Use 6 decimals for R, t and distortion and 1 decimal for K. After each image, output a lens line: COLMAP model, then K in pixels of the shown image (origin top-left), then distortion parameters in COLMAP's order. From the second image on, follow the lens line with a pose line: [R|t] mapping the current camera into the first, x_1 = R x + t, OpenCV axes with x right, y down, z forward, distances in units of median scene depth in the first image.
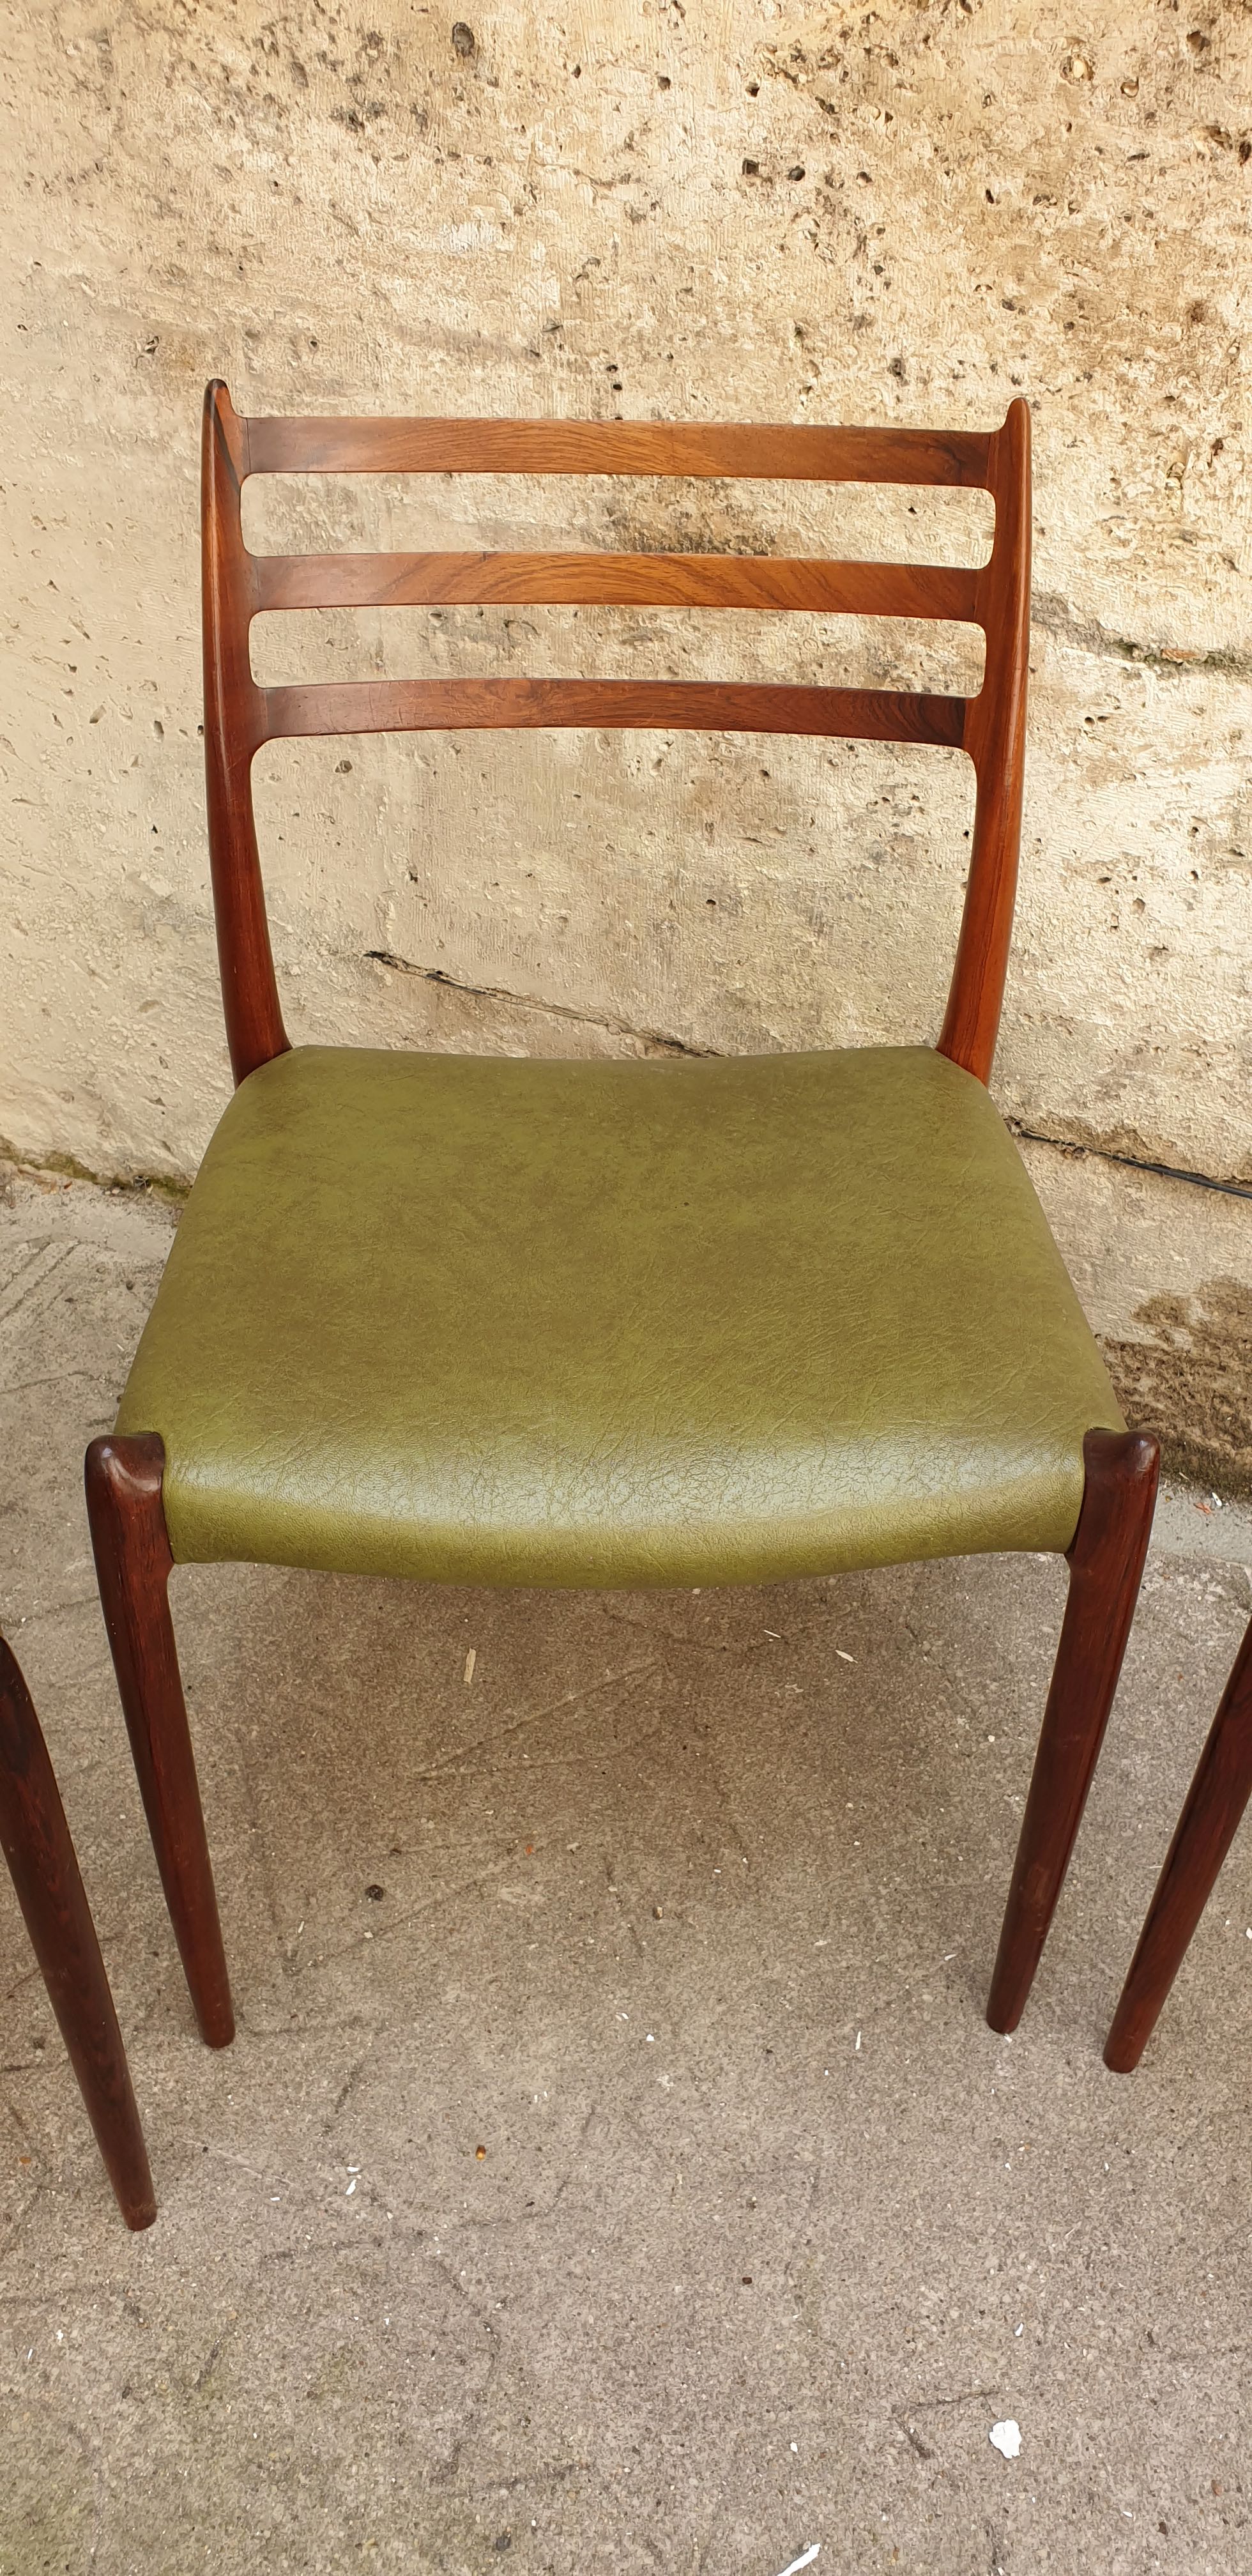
lens RADIAL K [[2028.5, 0, 642.1], [0, 2028.5, 1293.2], [0, 0, 1]] dist [-0.011344, 0.059721]
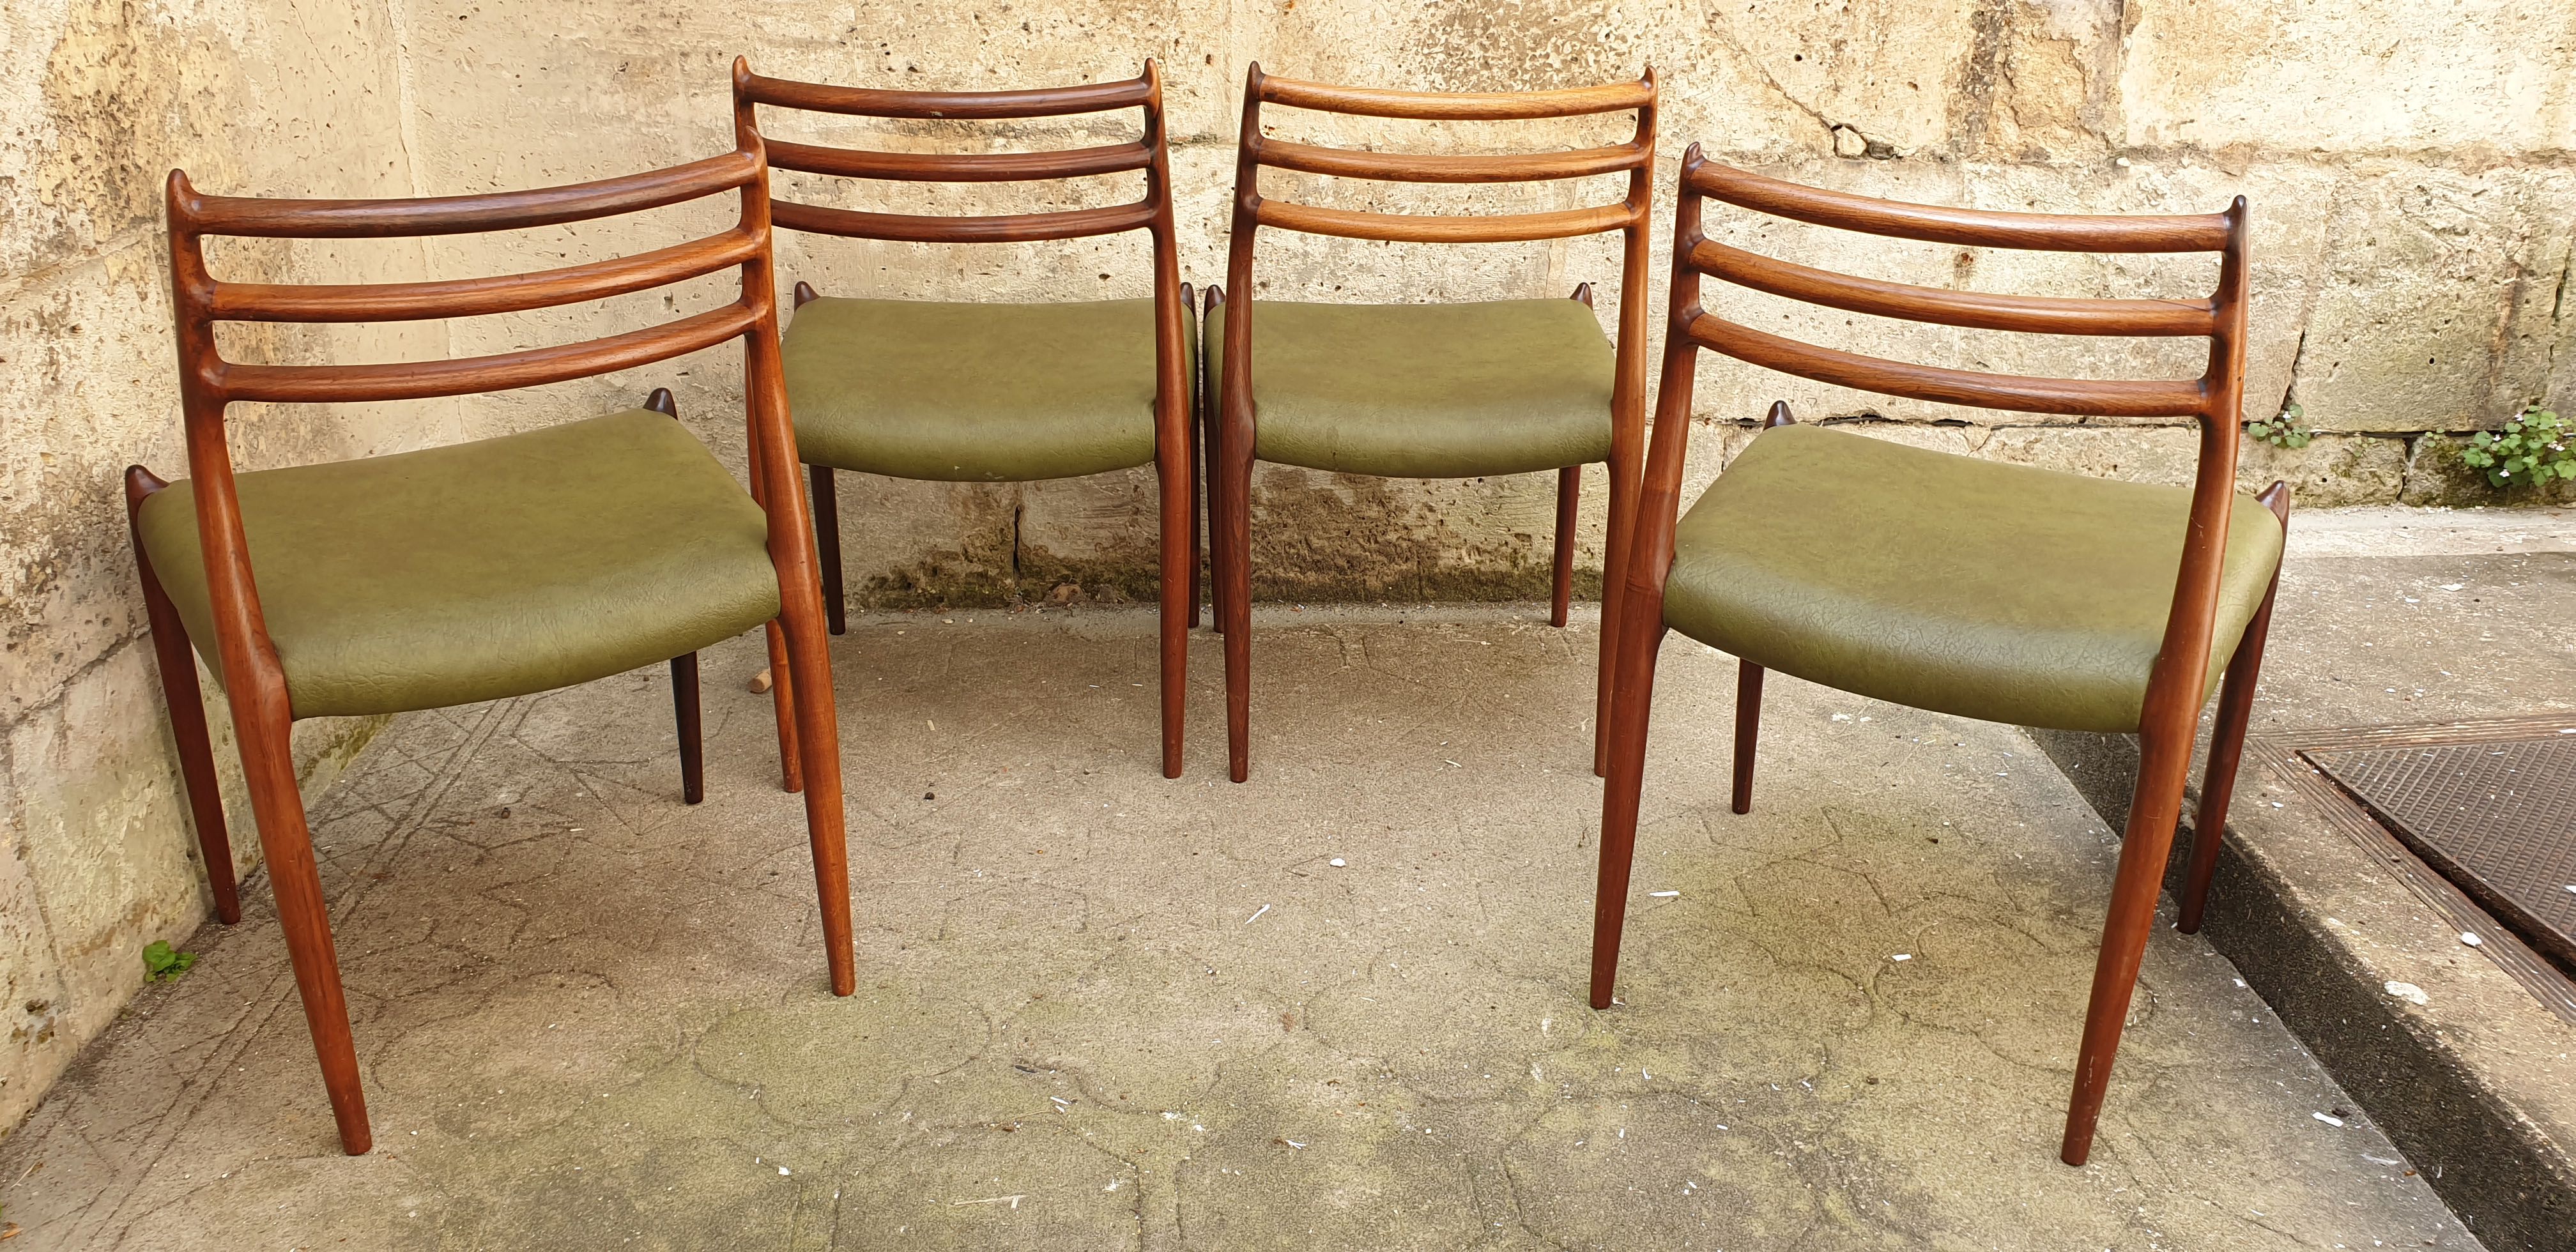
lens RADIAL K [[2028.5, 0, 1249.6], [0, 2028.5, 542.3], [0, 0, 1]] dist [-0.011344, 0.059721]
pose [[0.923729, -0.157490, 0.349173, -0.466130], [0.264521, 0.921578, -0.284118, 0.683155], [-0.277045, 0.354811, 0.892947, -0.748051]]
